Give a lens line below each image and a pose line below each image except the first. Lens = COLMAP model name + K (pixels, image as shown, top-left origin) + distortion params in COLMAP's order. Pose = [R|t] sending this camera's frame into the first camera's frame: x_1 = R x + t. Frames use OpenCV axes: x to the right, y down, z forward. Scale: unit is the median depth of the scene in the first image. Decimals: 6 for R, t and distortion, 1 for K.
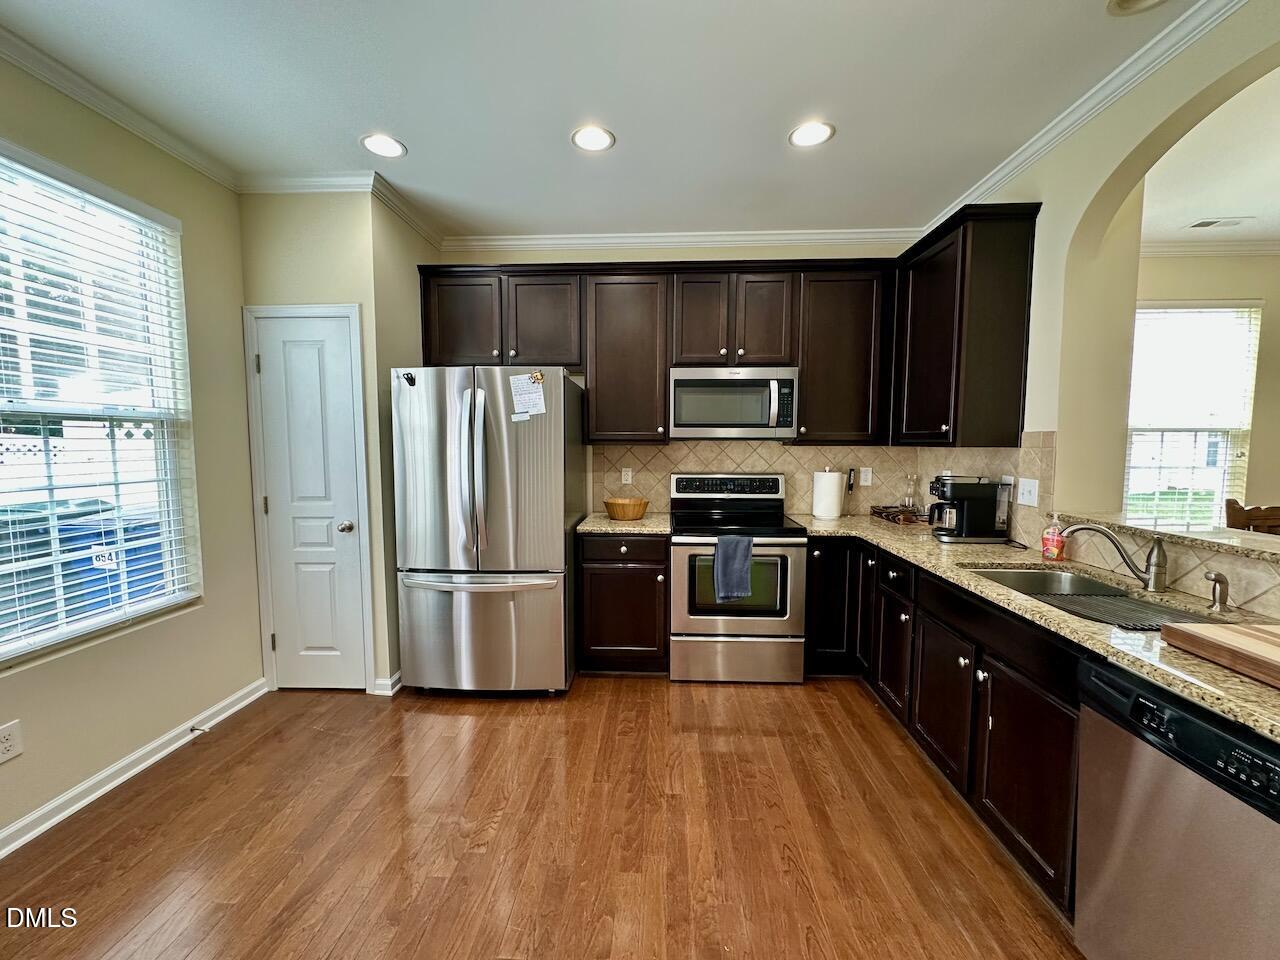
lens RADIAL K [[510.6, 0, 638.6], [0, 510.6, 481.1], [0, 0, 1]] dist [-0.000939, -0.000563]
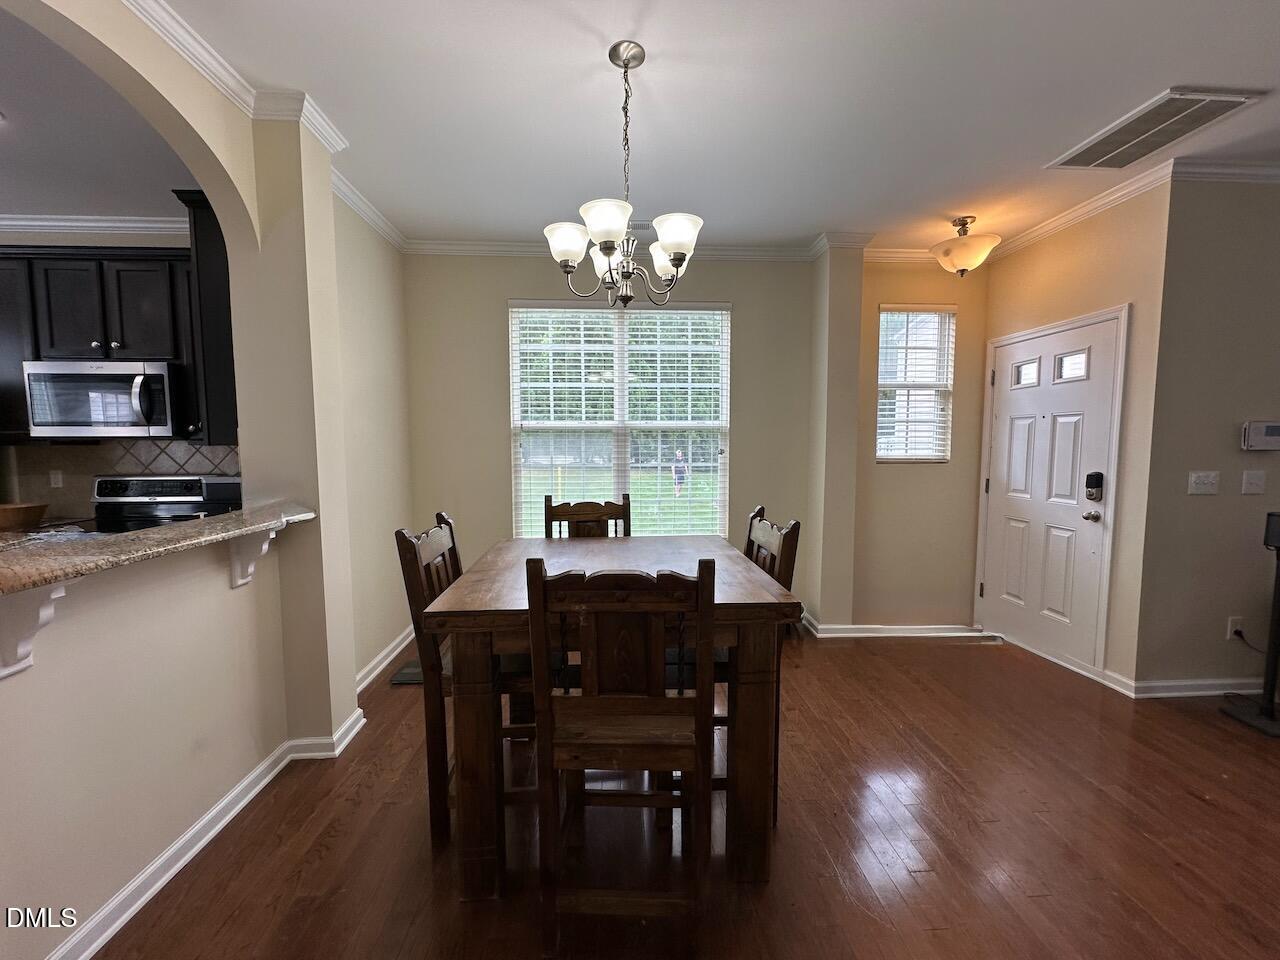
lens RADIAL K [[510.6, 0, 638.6], [0, 510.6, 481.1], [0, 0, 1]] dist [-0.000939, -0.000563]
pose [[0.992602, -0.019410, 0.119850, 1.070451], [0.018767, 0.999803, 0.006490, 0.008063], [-0.119952, -0.004193, 0.992771, -0.045560]]
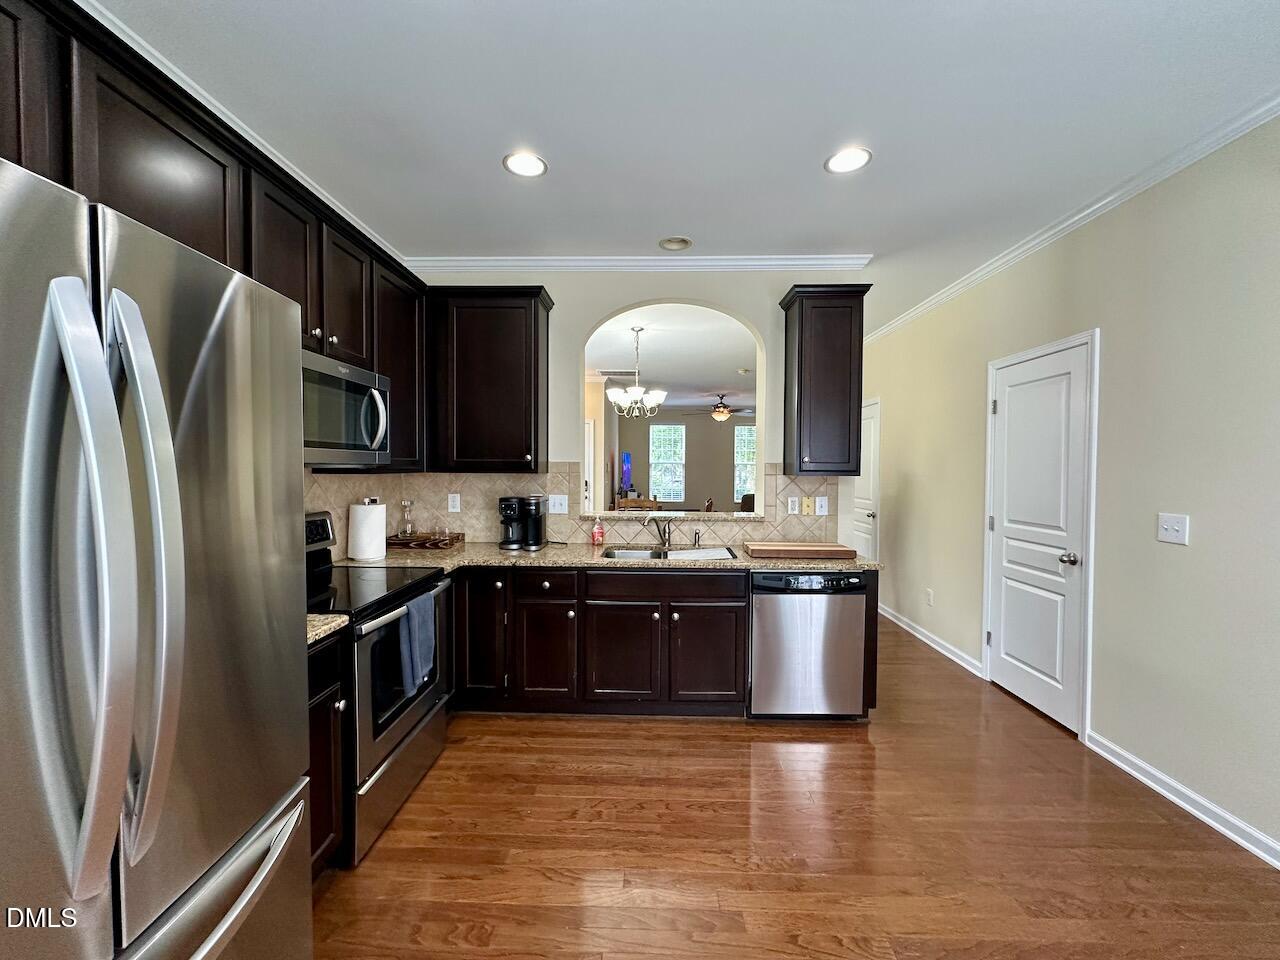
lens RADIAL K [[510.6, 0, 638.6], [0, 510.6, 481.1], [0, 0, 1]] dist [-0.000939, -0.000563]
pose [[-0.022972, -0.028226, 0.999338, -0.550124], [0.072896, 0.996893, 0.029833, -0.057097], [-0.997075, 0.073533, -0.020843, 0.673649]]
